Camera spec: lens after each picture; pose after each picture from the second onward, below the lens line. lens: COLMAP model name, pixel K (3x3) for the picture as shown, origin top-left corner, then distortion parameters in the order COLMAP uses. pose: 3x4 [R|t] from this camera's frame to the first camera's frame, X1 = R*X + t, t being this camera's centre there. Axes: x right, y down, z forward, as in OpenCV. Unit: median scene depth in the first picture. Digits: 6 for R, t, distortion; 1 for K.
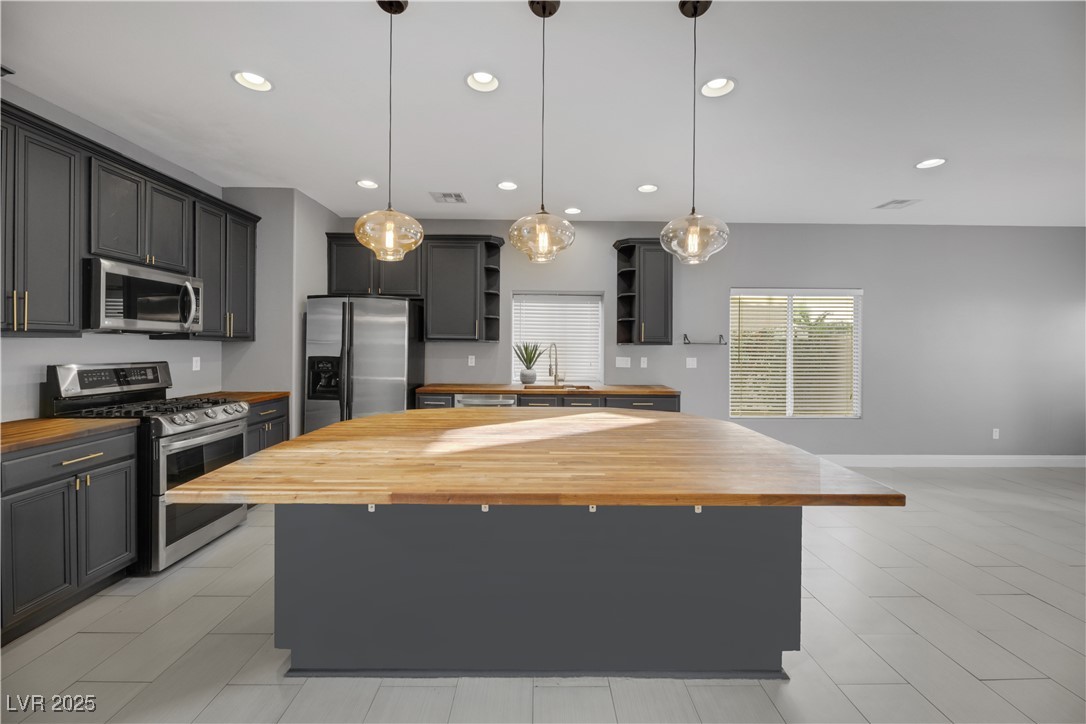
lens RADIAL K [[446.2, 0, 546.1], [0, 446.2, 346.7], [0, 0, 1]] dist [-0.001100, -0.000151]
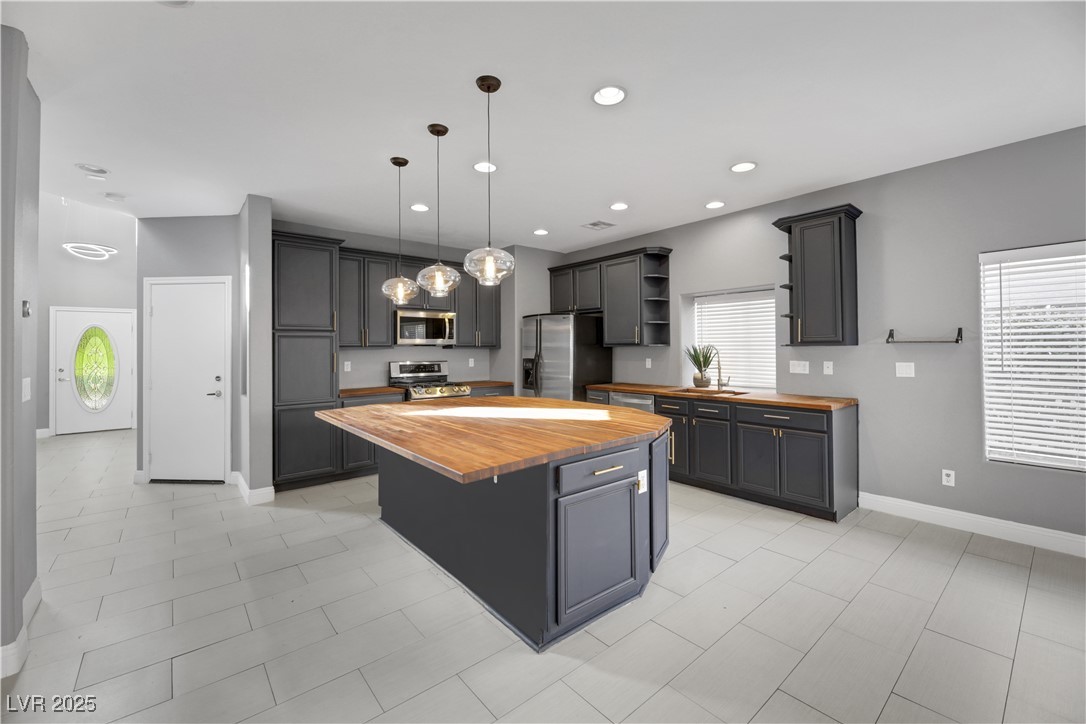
lens RADIAL K [[446.2, 0, 546.1], [0, 446.2, 346.7], [0, 0, 1]] dist [-0.001100, -0.000151]
pose [[0.638021, -0.016786, -0.769836, 0.614223], [0.010590, 0.999859, -0.013025, 0.003244], [0.769946, 0.000158, 0.638109, 0.135064]]
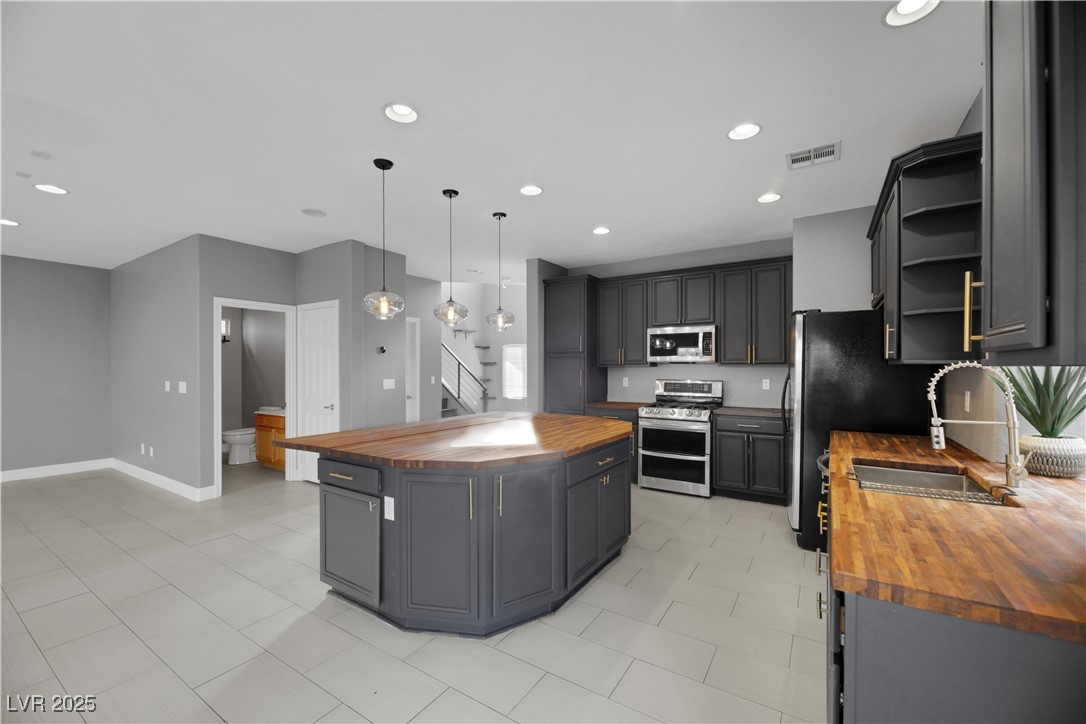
lens RADIAL K [[437.4, 0, 542.4], [0, 437.4, 373.8], [0, 0, 1]] dist [-0.001088, -0.000112]
pose [[-0.551261, 0.004422, -0.834321, 0.593659], [-0.005460, 0.999945, 0.008908, -0.000847], [0.834315, 0.009466, -0.551207, 1.048221]]
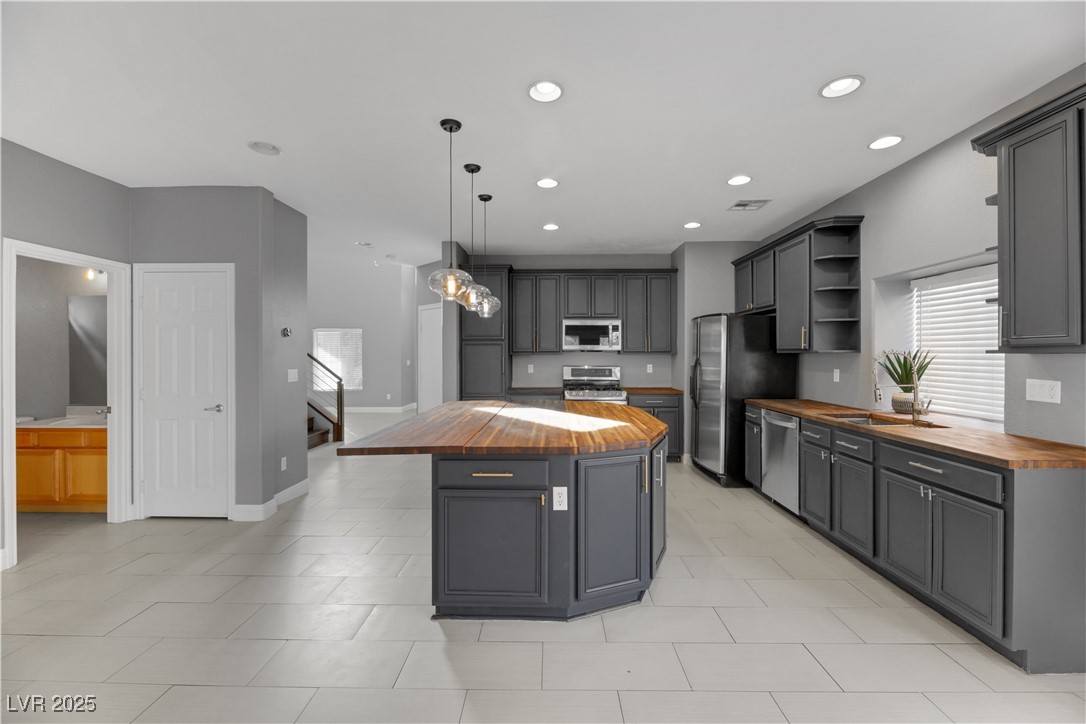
lens RADIAL K [[443.5, 0, 541.6], [0, 443.5, 358.5], [0, 0, 1]] dist [-0.002009, -0.000471]
pose [[-0.031958, -0.001126, -0.999489, 0.780635], [-0.002144, 0.999997, -0.001058, 0.003582], [0.999487, 0.002109, -0.031960, 0.589757]]
